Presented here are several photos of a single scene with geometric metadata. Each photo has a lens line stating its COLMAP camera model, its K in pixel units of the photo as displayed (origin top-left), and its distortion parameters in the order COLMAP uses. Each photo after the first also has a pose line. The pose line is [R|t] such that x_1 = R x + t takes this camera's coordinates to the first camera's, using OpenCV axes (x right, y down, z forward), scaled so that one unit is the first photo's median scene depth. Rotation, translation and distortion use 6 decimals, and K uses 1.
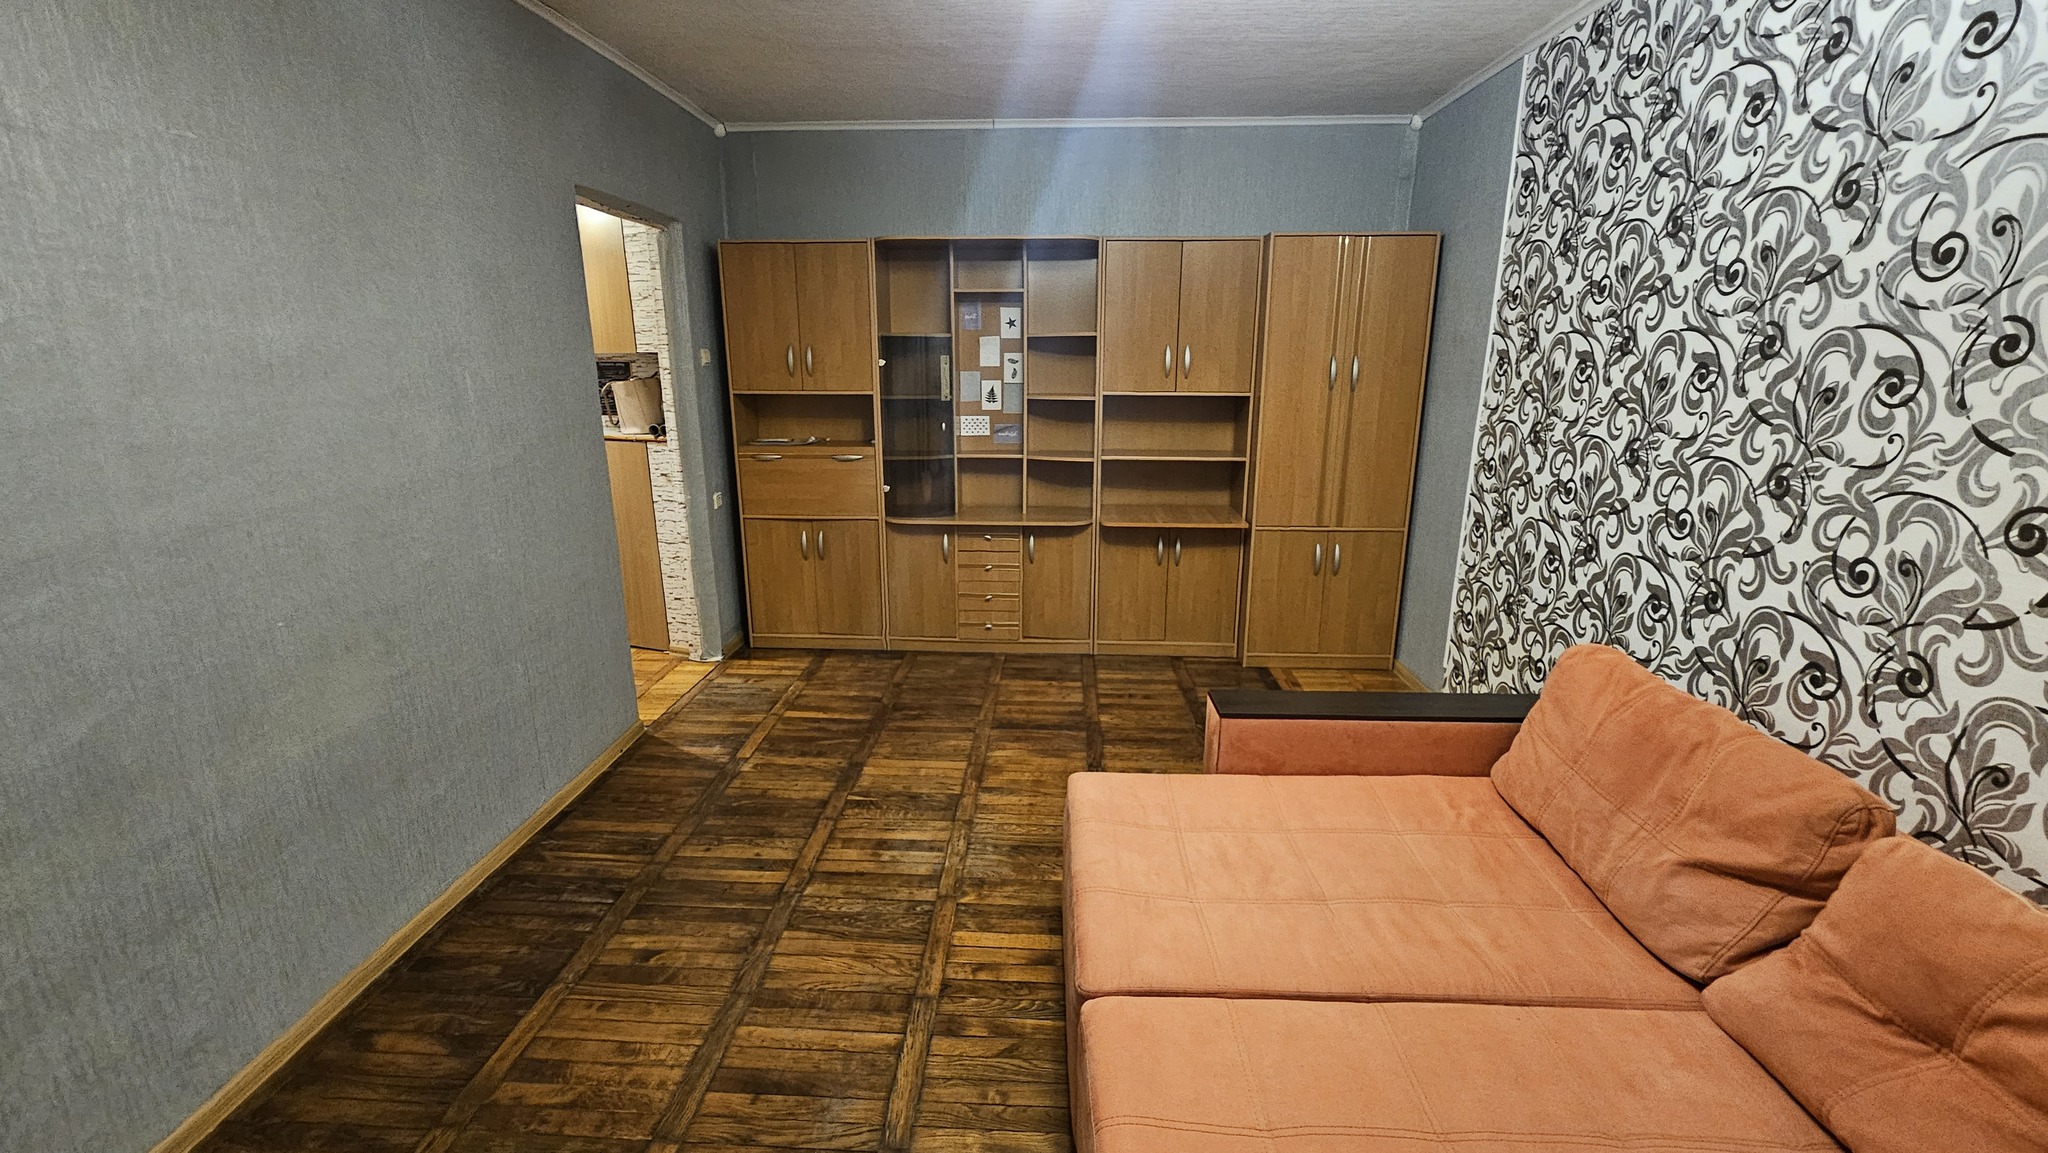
lens RADIAL K [[842.7, 0, 1034.1], [0, 842.7, 581.6], [0, 0, 1]] dist [-0.004319, 0.002176]
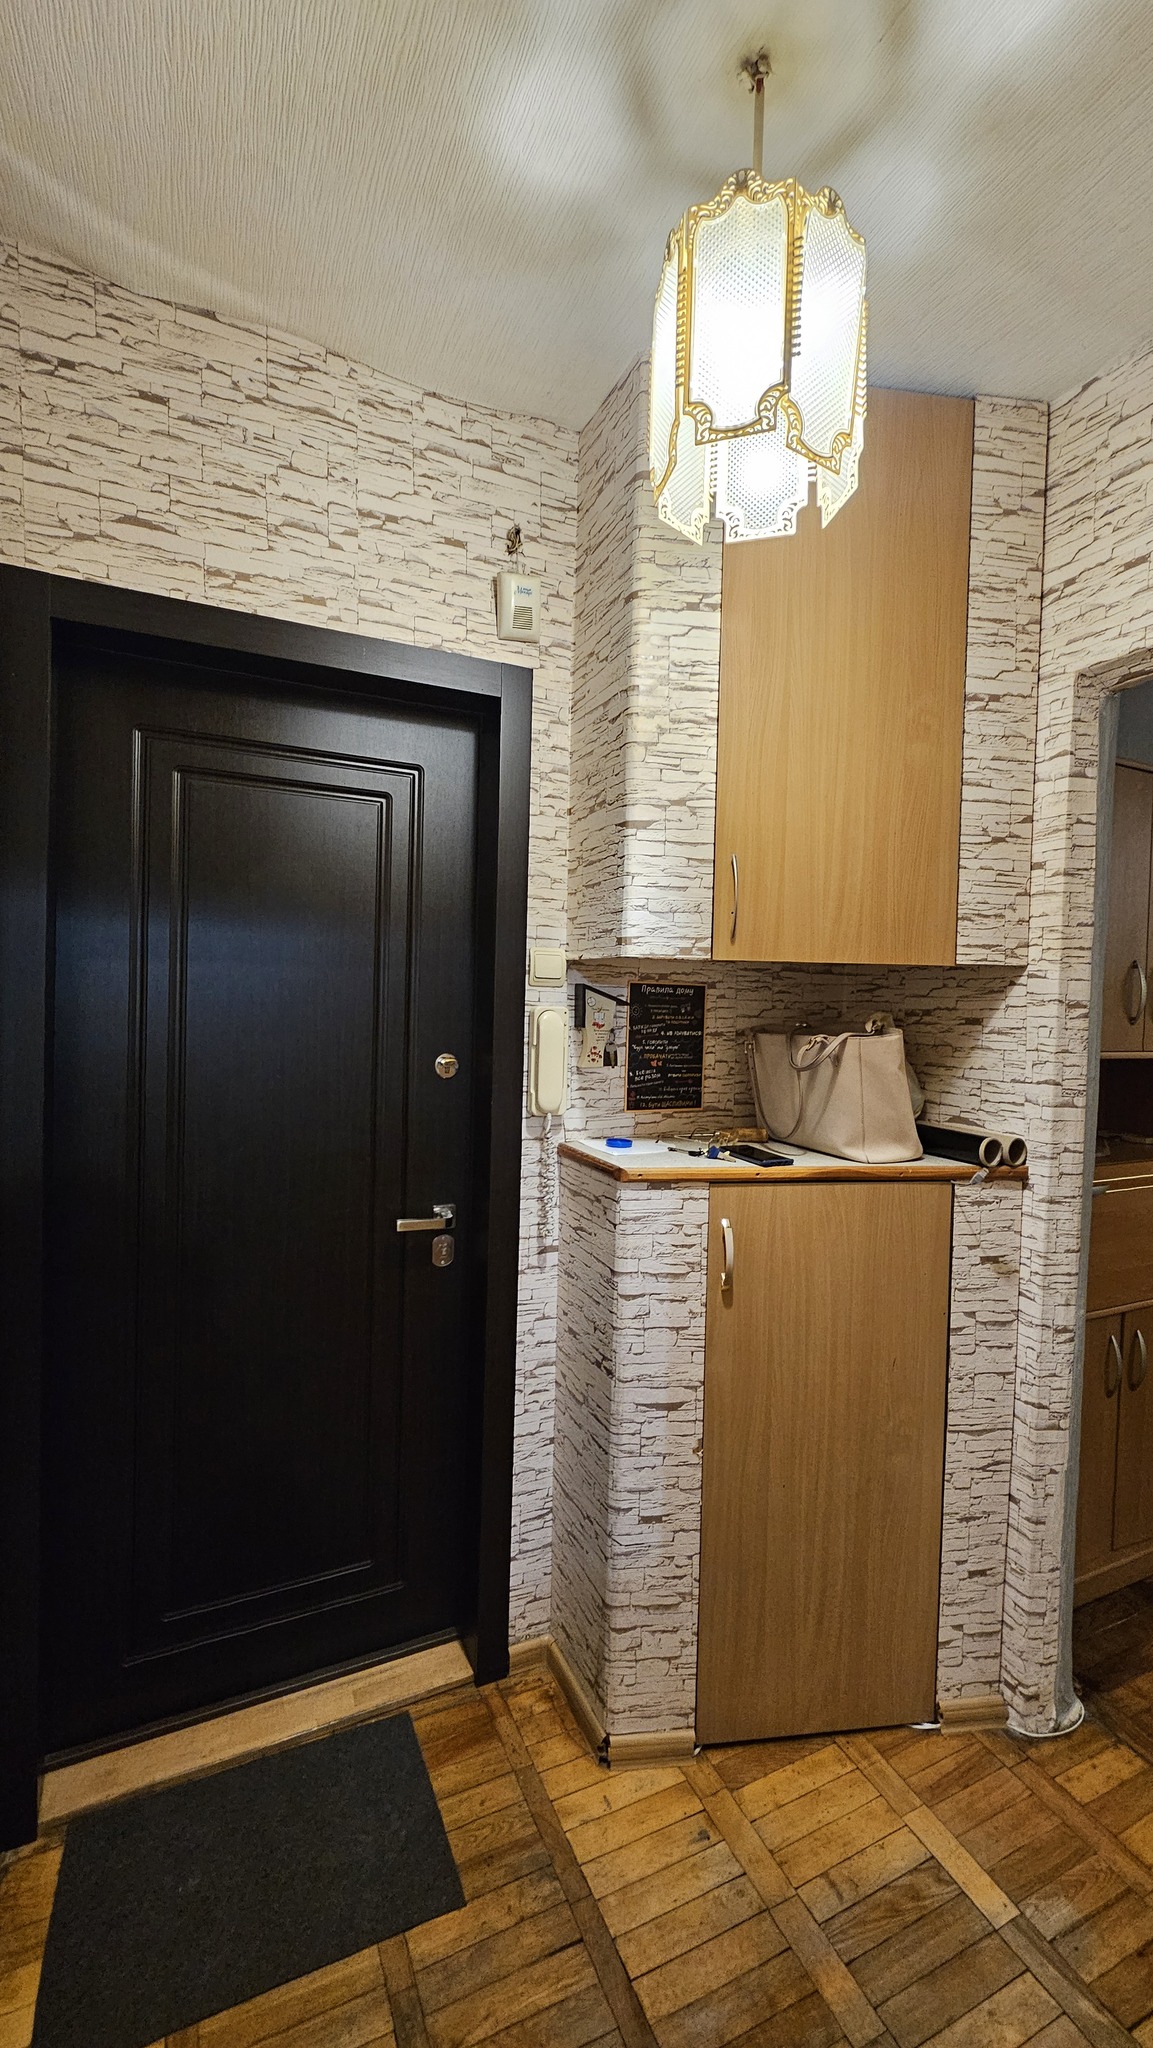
lens RADIAL K [[842.7, 0, 584.6], [0, 842.7, 1017.2], [0, 0, 1]] dist [-0.004319, 0.002176]
pose [[0.888669, 0.002404, 0.458543, -0.947775], [0.099721, 0.975040, -0.198374, -0.213426], [-0.447575, 0.222015, 0.866248, 0.846464]]
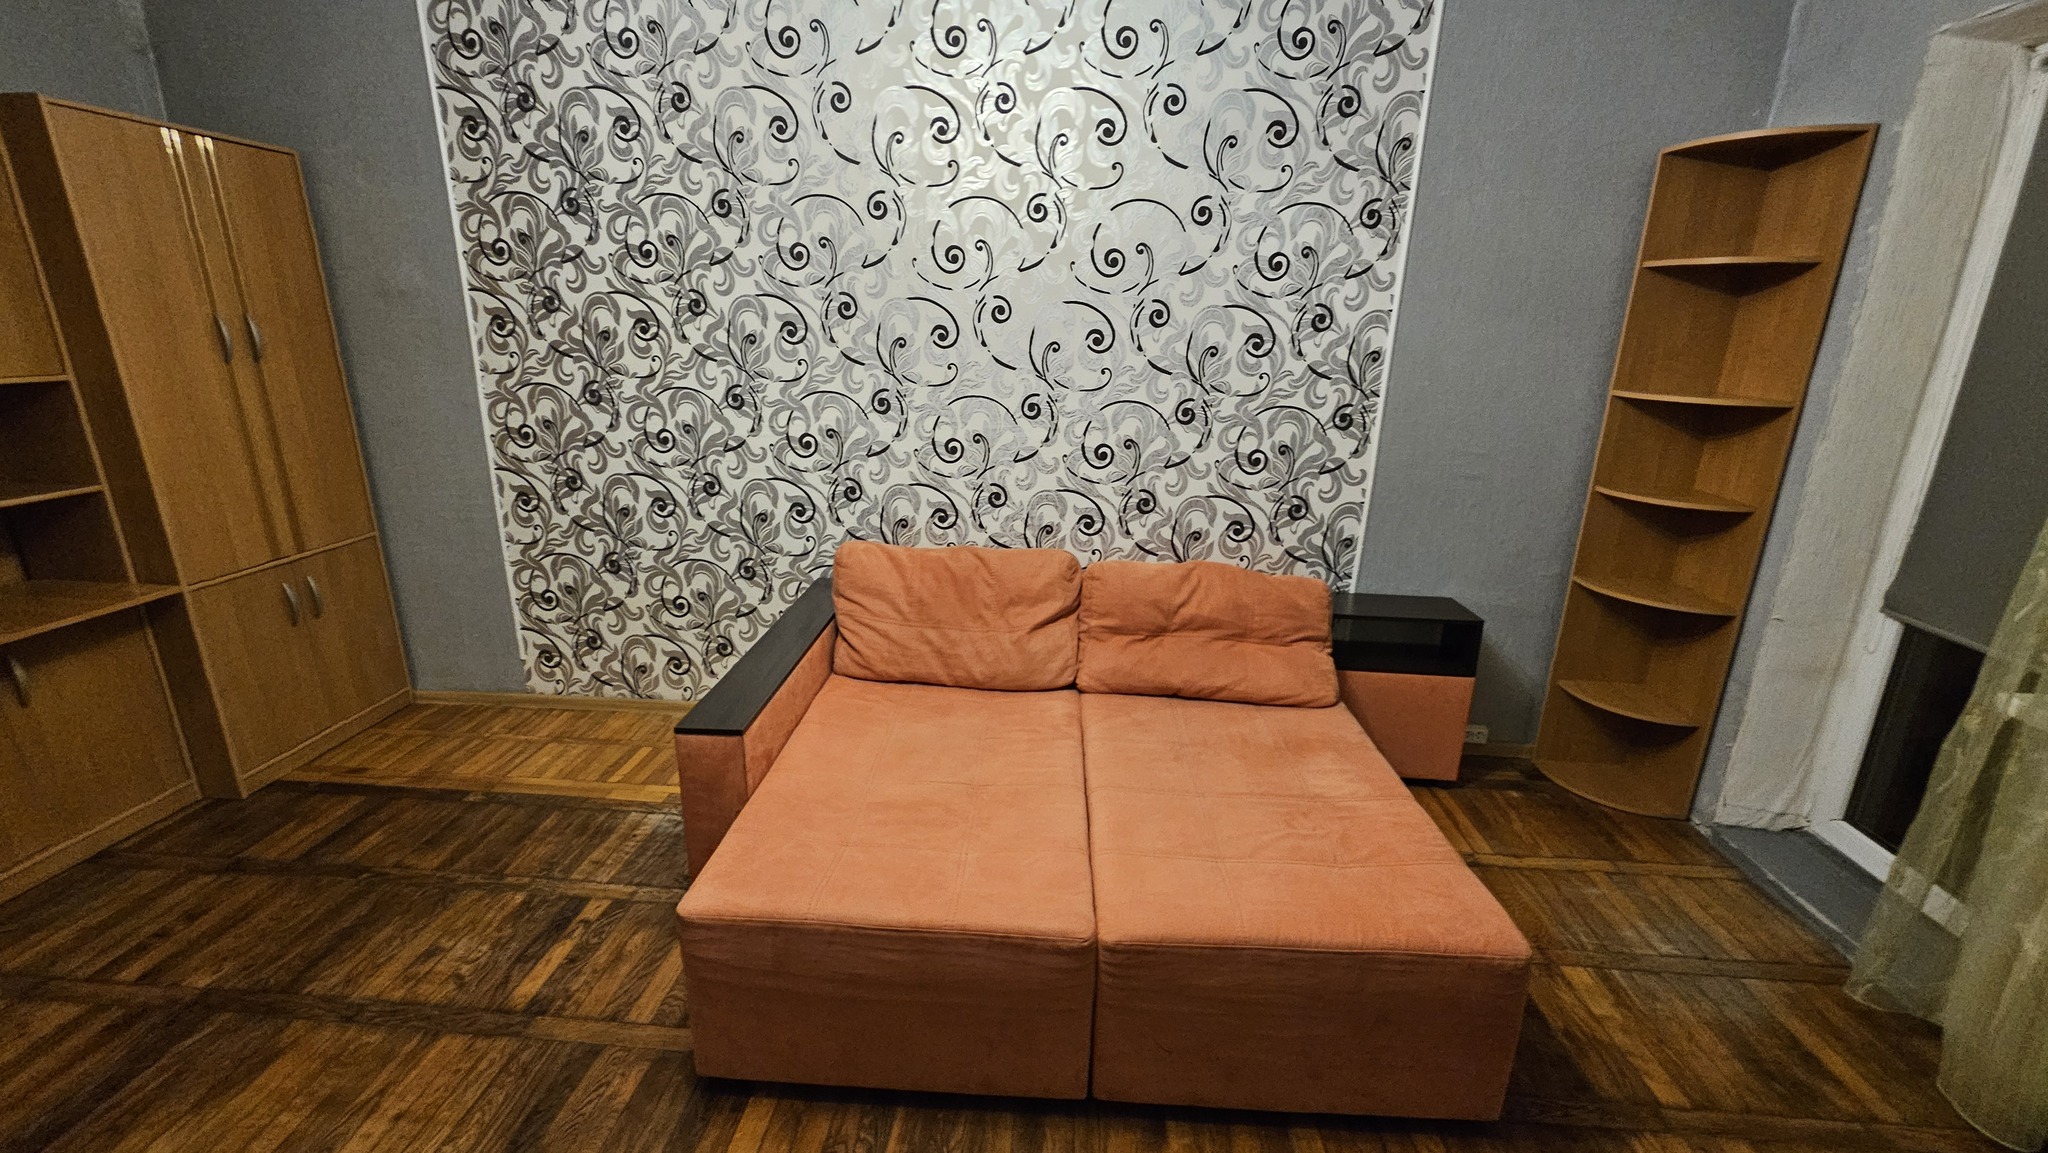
lens RADIAL K [[842.7, 0, 1010.9], [0, 842.7, 581.2], [0, 0, 1]] dist [-0.004319, 0.002176]
pose [[0.031020, -0.297686, 0.954160, -0.381042], [0.247418, 0.927197, 0.281231, -0.114030], [-0.968412, 0.227352, 0.102415, 0.416147]]
